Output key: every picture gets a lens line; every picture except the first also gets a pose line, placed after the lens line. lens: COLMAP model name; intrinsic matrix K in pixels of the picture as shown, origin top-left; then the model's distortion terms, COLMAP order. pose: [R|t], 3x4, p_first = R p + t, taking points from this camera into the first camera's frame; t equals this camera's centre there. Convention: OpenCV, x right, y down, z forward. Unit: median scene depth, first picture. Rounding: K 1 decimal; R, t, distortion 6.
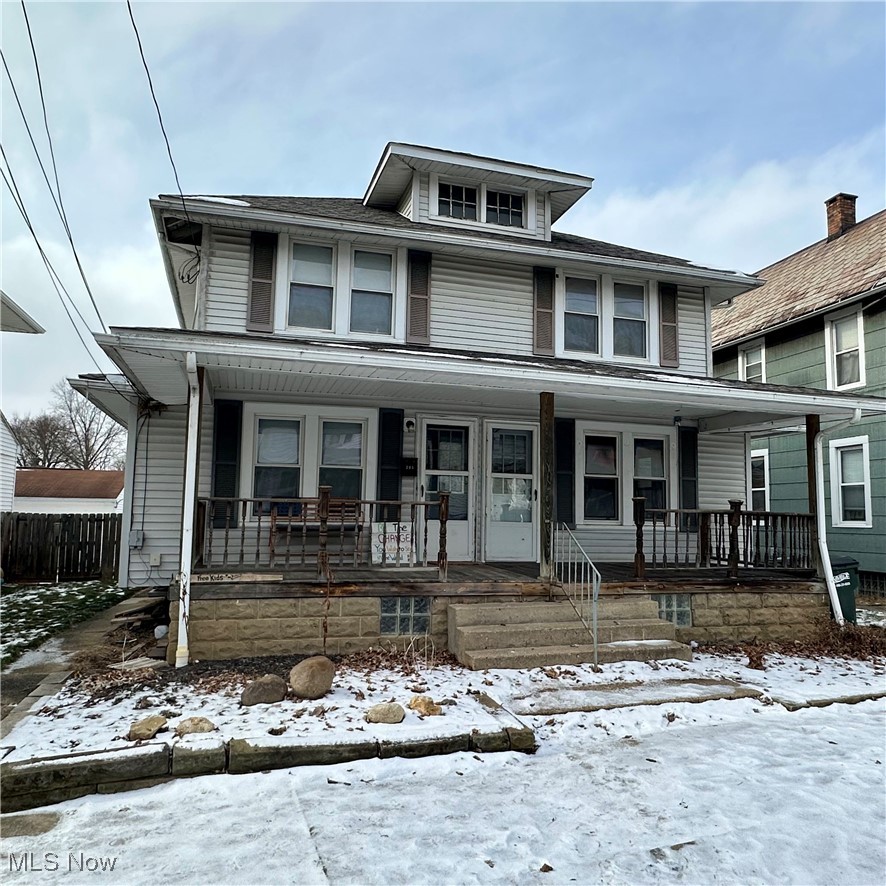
lens RADIAL K [[687.9, 0, 442.6], [0, 687.9, 447.3], [0, 0, 1]] dist [-0.008783, 0.003612]
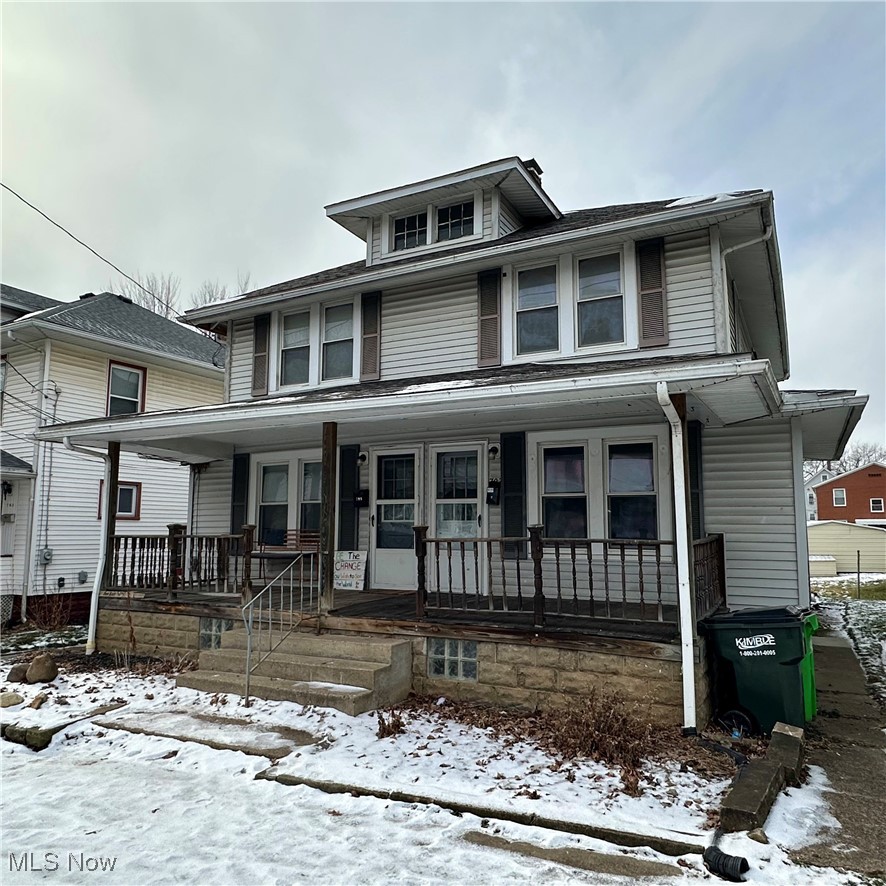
lens RADIAL K [[687.9, 0, 440.9], [0, 687.9, 443.3], [0, 0, 1]] dist [-0.008783, 0.003612]
pose [[0.713951, -0.105993, -0.692127, 0.777487], [0.083848, 0.994305, -0.065777, 0.024084], [0.695157, -0.011072, 0.718772, 0.323349]]
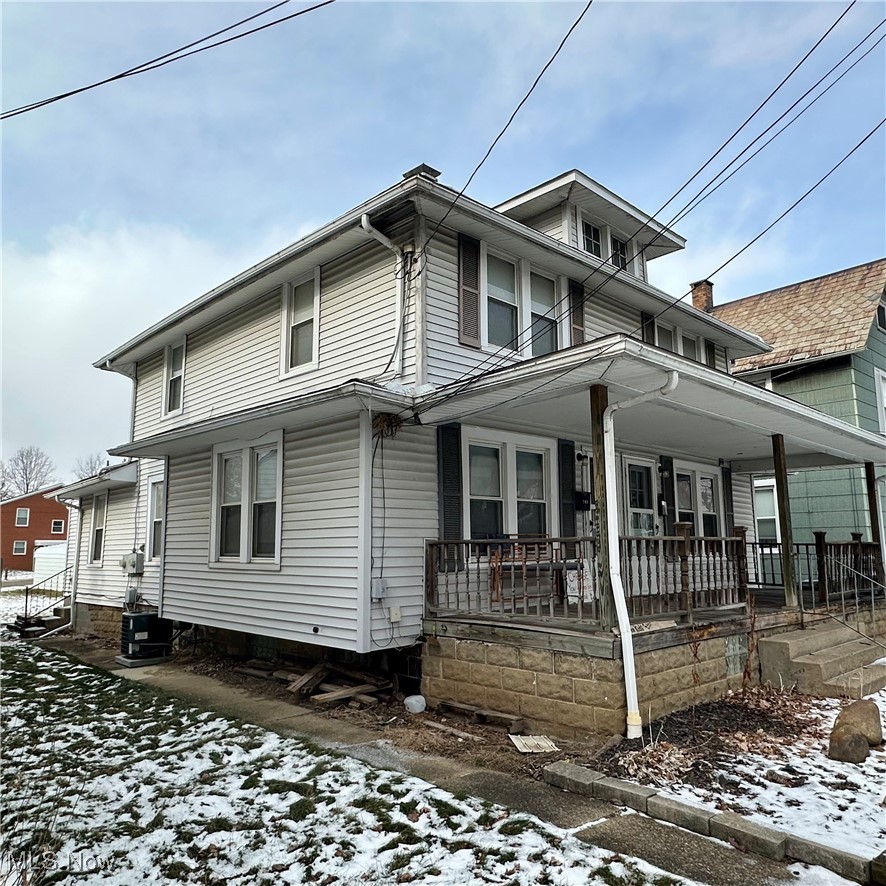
lens RADIAL K [[687.9, 0, 444.0], [0, 687.9, 444.1], [0, 0, 1]] dist [-0.008783, 0.003612]
pose [[0.892727, 0.047815, 0.448054, -0.658455], [-0.026121, 0.998173, -0.054477, 0.006008], [-0.449840, 0.036929, 0.892345, 0.219236]]
